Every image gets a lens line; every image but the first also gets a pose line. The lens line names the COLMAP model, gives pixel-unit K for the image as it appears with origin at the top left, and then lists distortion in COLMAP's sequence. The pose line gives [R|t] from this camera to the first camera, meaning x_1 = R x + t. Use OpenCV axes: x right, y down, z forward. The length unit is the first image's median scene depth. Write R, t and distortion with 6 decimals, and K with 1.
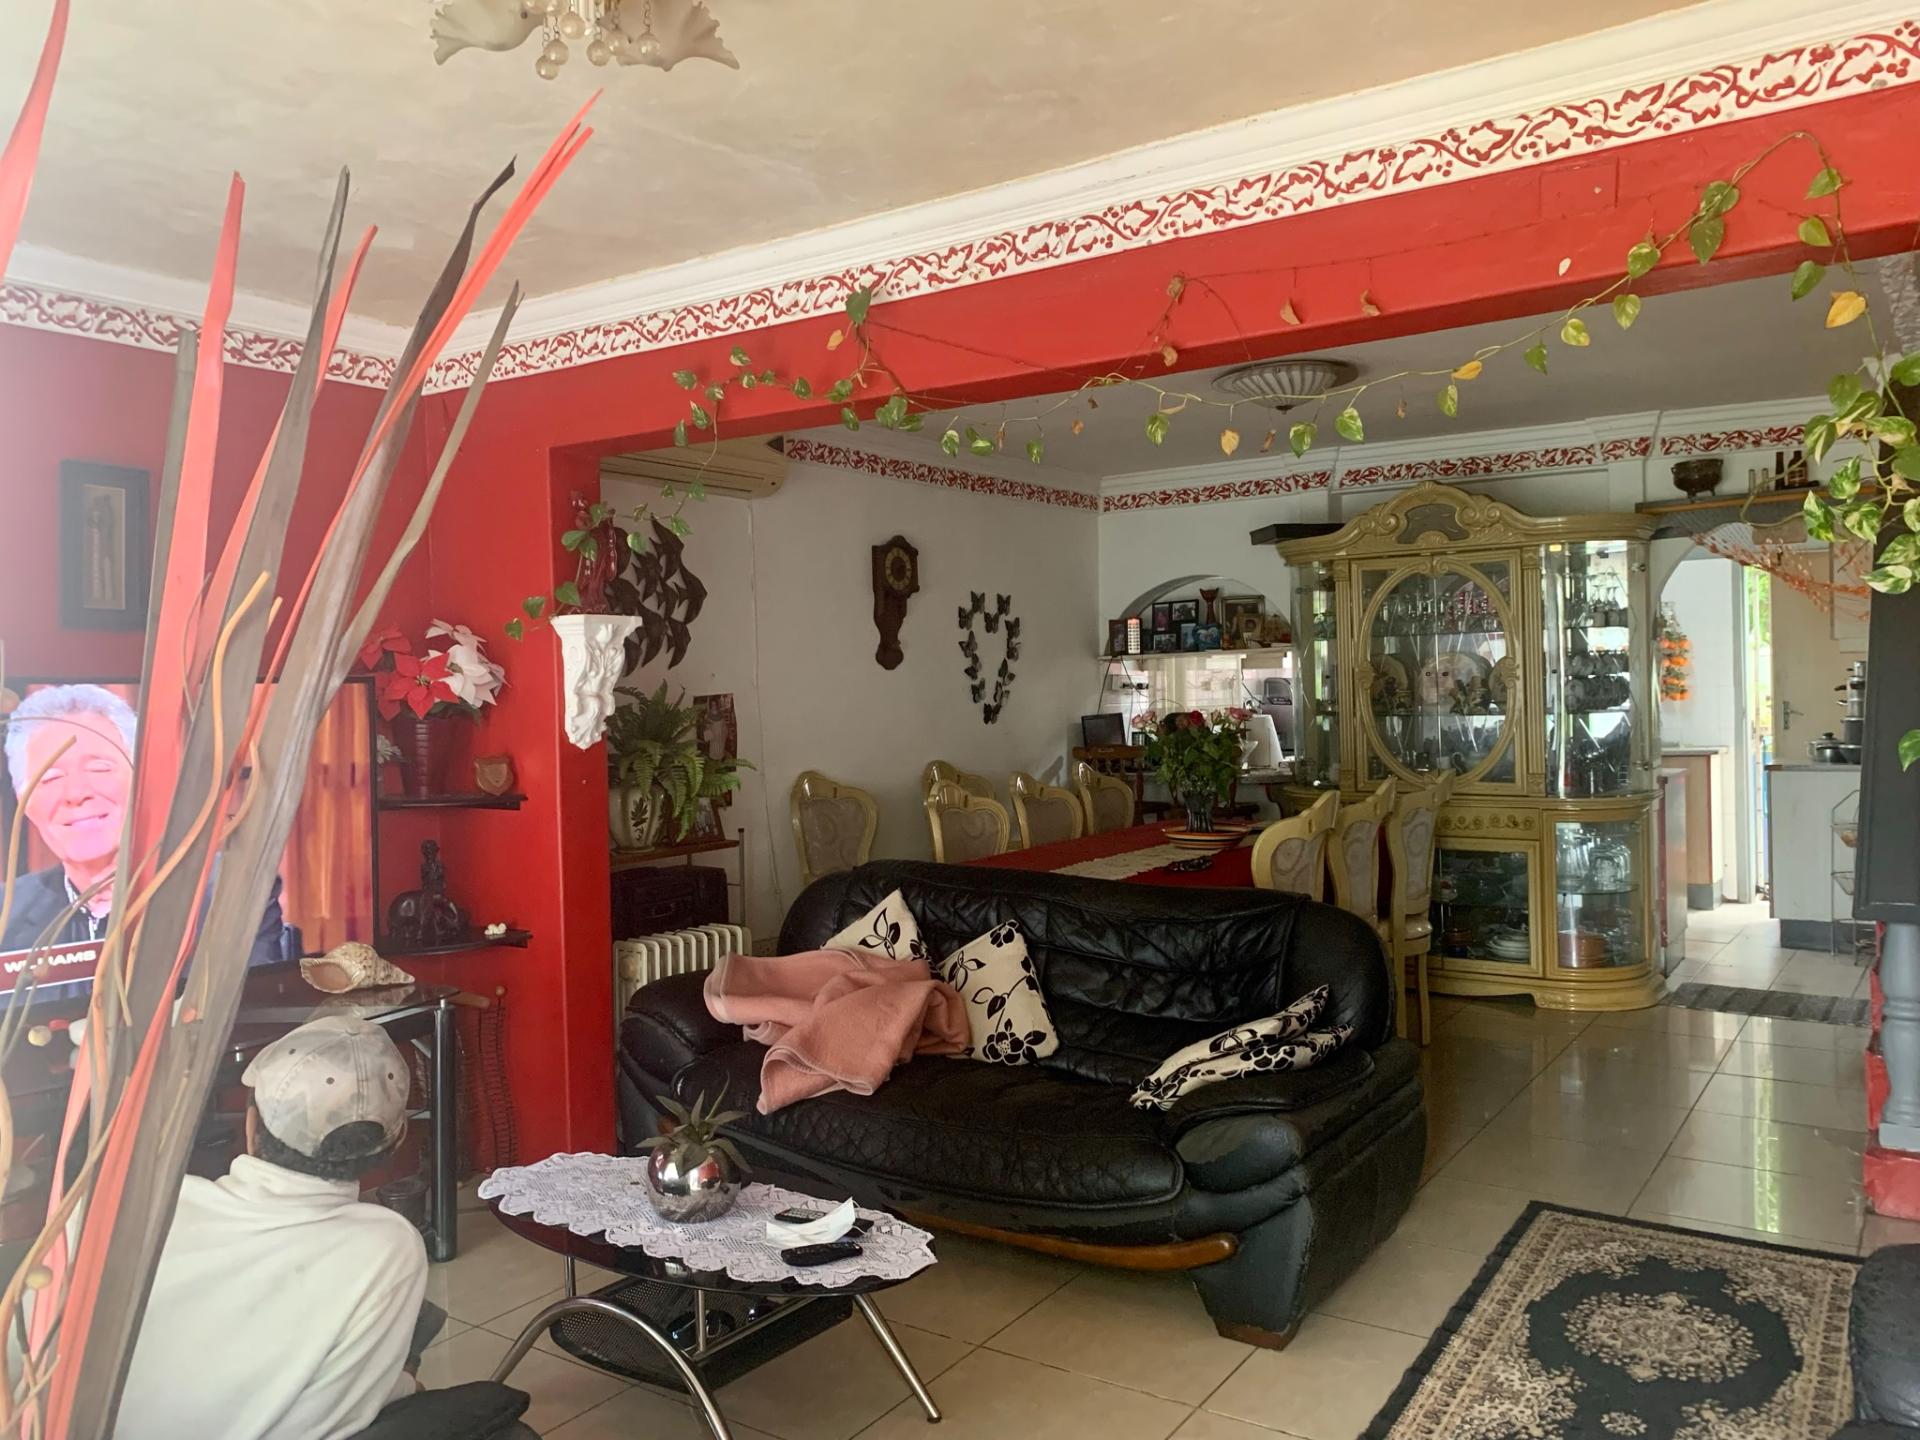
lens RADIAL K [[1467.8, 0, 979.5], [0, 1467.8, 704.1], [0, 0, 1]] dist [0.030980, -0.031623]
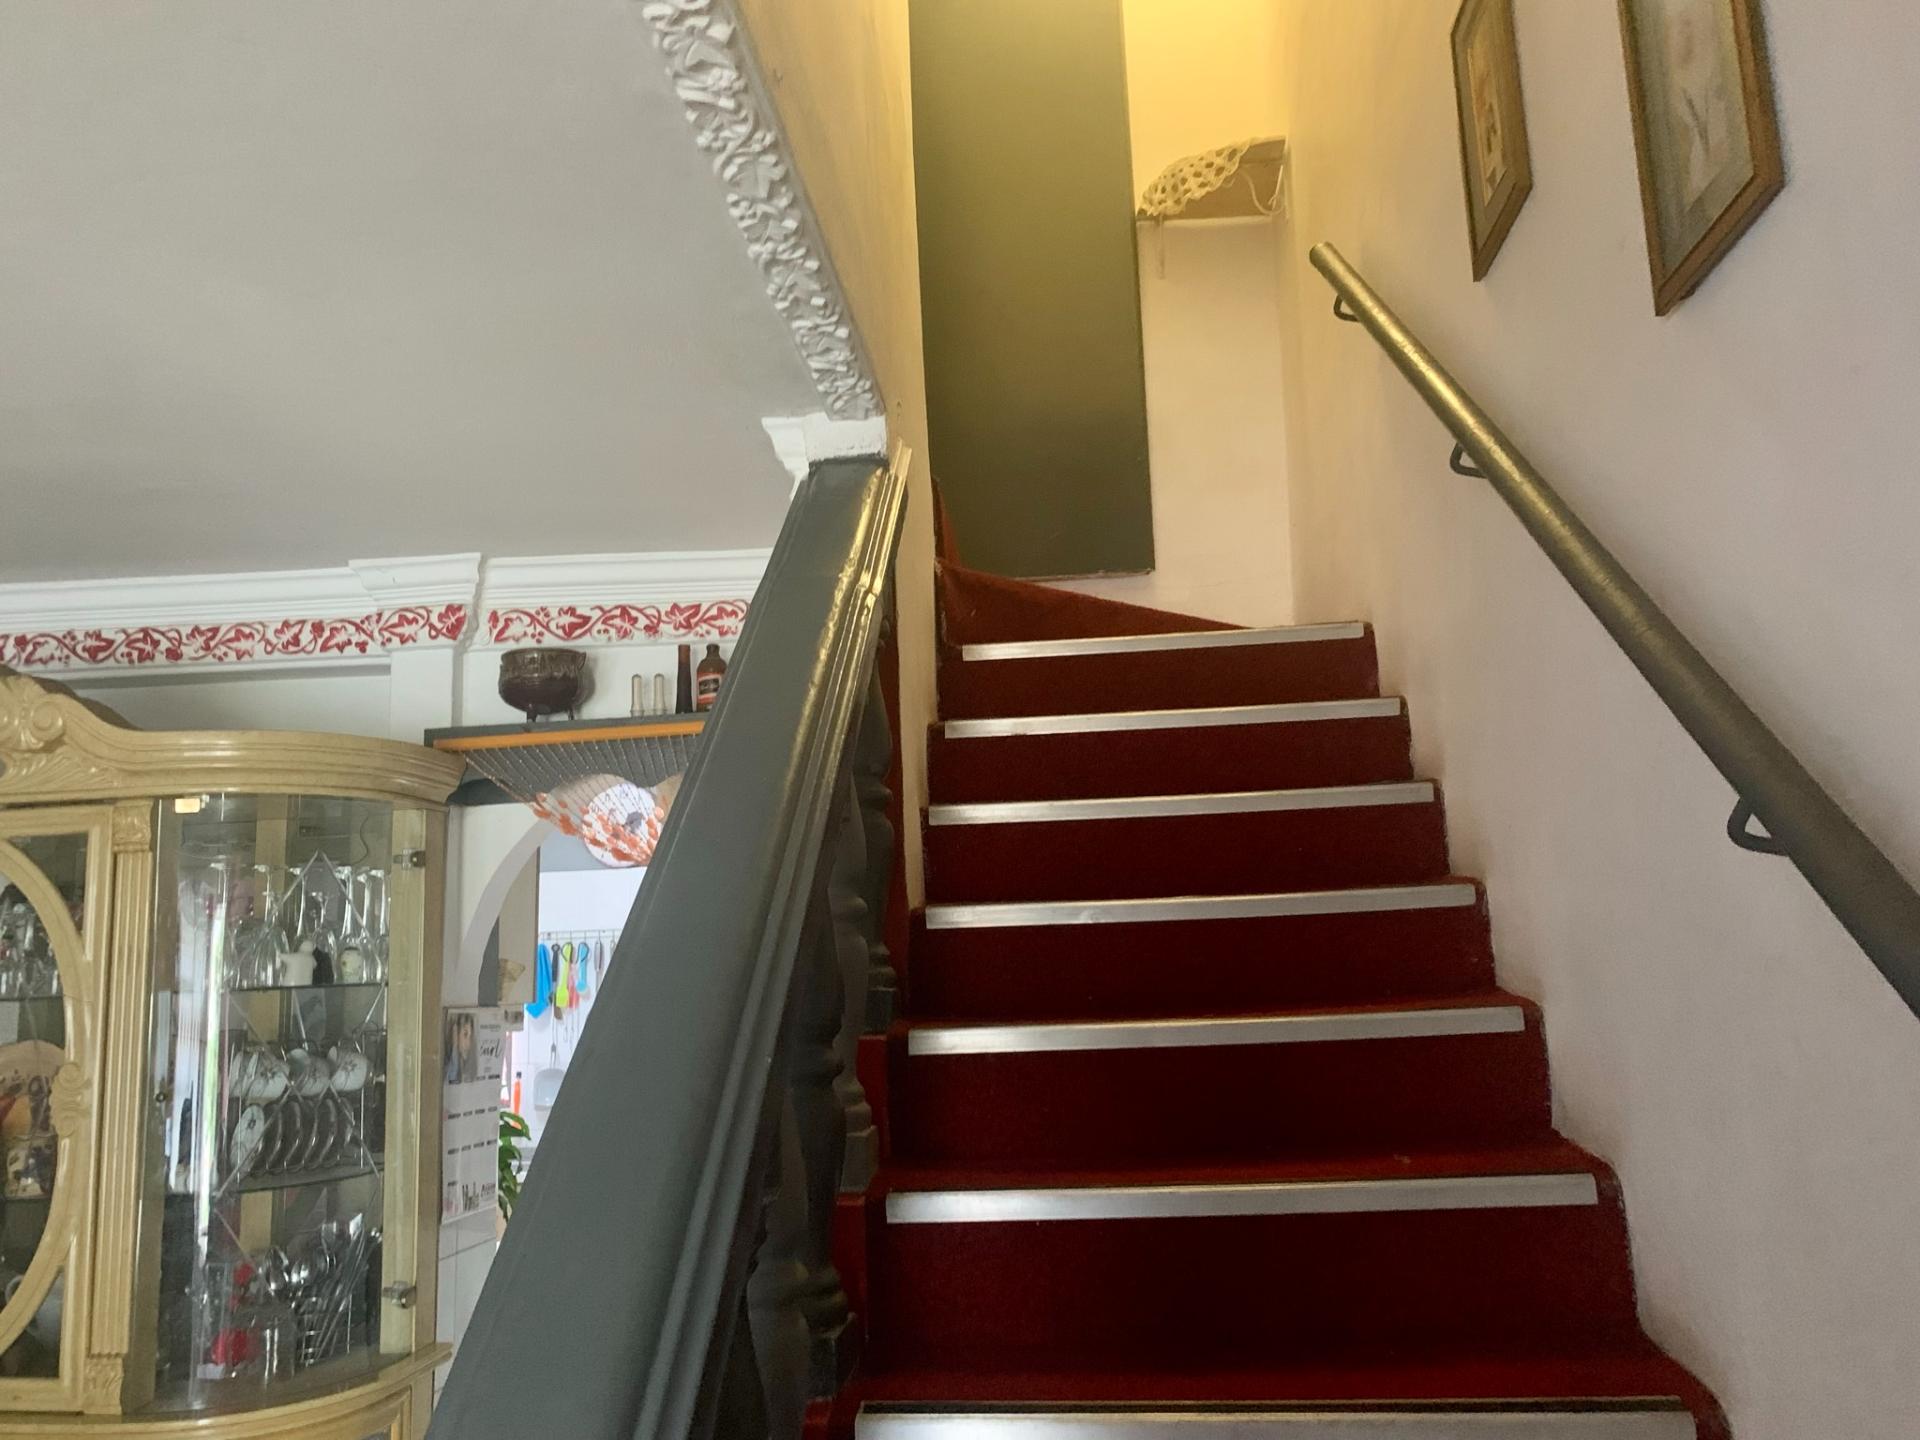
lens RADIAL K [[1467.8, 0, 956.8], [0, 1467.8, 710.2], [0, 0, 1]] dist [0.030980, -0.031623]
pose [[0.875230, 0.079878, 0.477065, 0.372652], [0.021661, 0.978809, -0.203627, -0.038632], [-0.483221, 0.188554, 0.854953, 0.501766]]
